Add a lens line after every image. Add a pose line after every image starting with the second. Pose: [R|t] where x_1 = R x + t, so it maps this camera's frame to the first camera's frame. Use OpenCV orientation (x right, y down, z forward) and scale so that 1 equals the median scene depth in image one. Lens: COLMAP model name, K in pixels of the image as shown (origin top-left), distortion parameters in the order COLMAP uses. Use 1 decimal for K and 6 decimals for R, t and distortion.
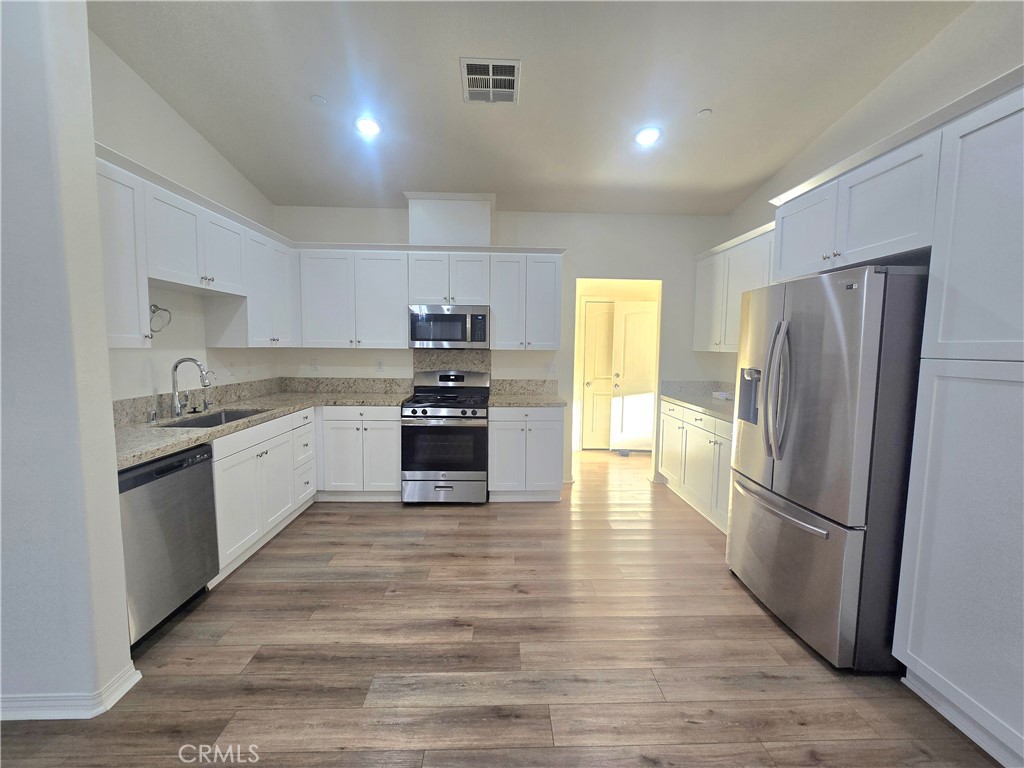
lens RADIAL K [[419.7, 0, 514.3], [0, 419.7, 381.8], [0, 0, 1]] dist [-0.004093, -0.000115]
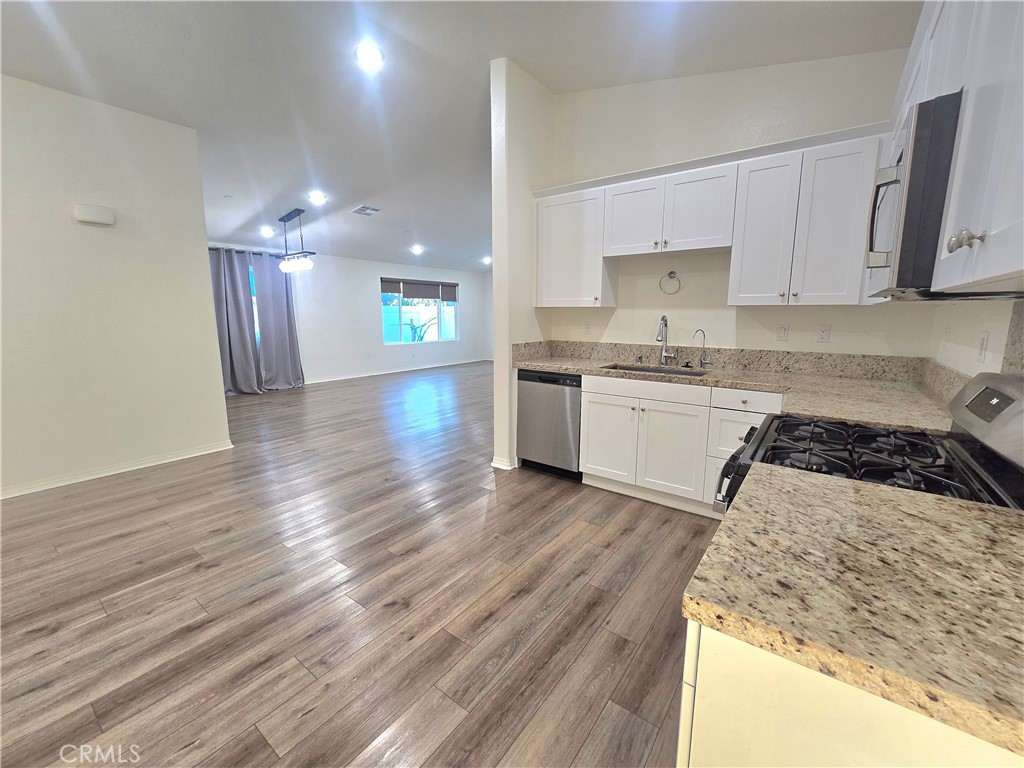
lens RADIAL K [[419.7, 0, 514.3], [0, 419.7, 381.8], [0, 0, 1]] dist [-0.004093, -0.000115]
pose [[-0.631038, 0.110249, -0.767878, 0.389868], [-0.076866, 0.976092, 0.203311, -0.081120], [0.771935, 0.187321, -0.607477, 1.414368]]
